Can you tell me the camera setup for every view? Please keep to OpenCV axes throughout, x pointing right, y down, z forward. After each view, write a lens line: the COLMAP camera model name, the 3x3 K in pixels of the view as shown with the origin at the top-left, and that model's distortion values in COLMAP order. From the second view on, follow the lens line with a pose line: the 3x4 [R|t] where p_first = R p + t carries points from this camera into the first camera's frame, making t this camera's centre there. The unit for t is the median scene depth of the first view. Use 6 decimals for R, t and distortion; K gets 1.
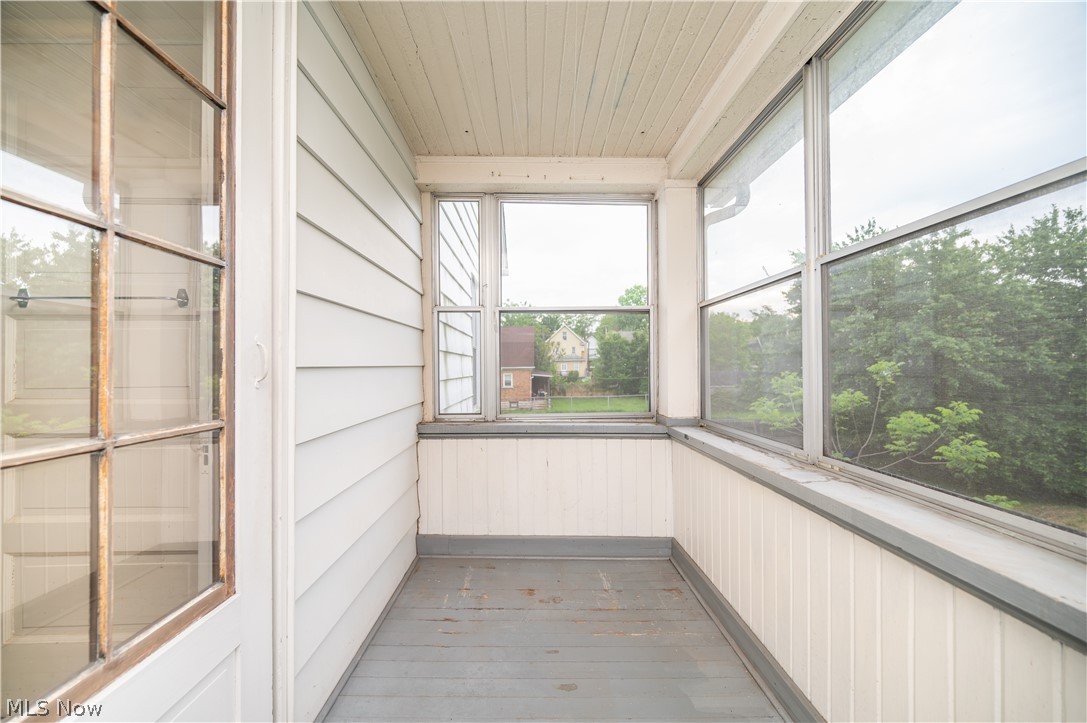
lens RADIAL K [[427.8, 0, 548.3], [0, 427.8, 364.7], [0, 0, 1]] dist [-0.002955, -0.000005]
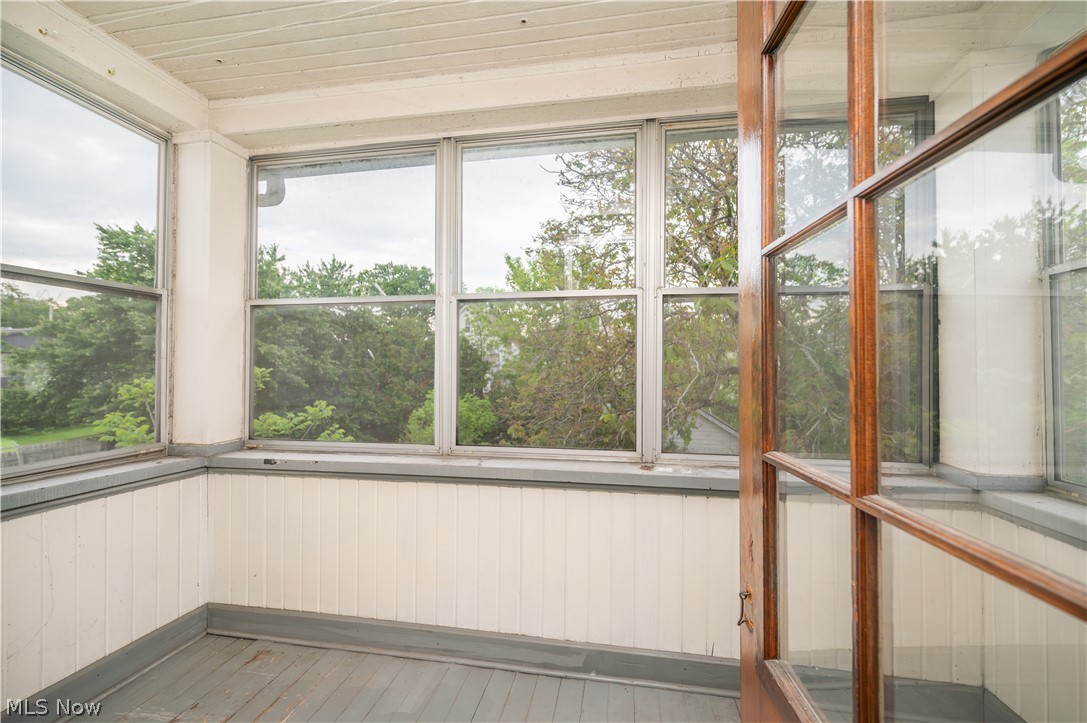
lens RADIAL K [[427.8, 0, 550.6], [0, 427.8, 362.6], [0, 0, 1]] dist [-0.002955, -0.000005]
pose [[0.203997, 0.019932, 0.978769, -0.139140], [-0.006520, 0.999798, -0.019001, -0.004505], [-0.978950, -0.002505, 0.204086, 0.106122]]
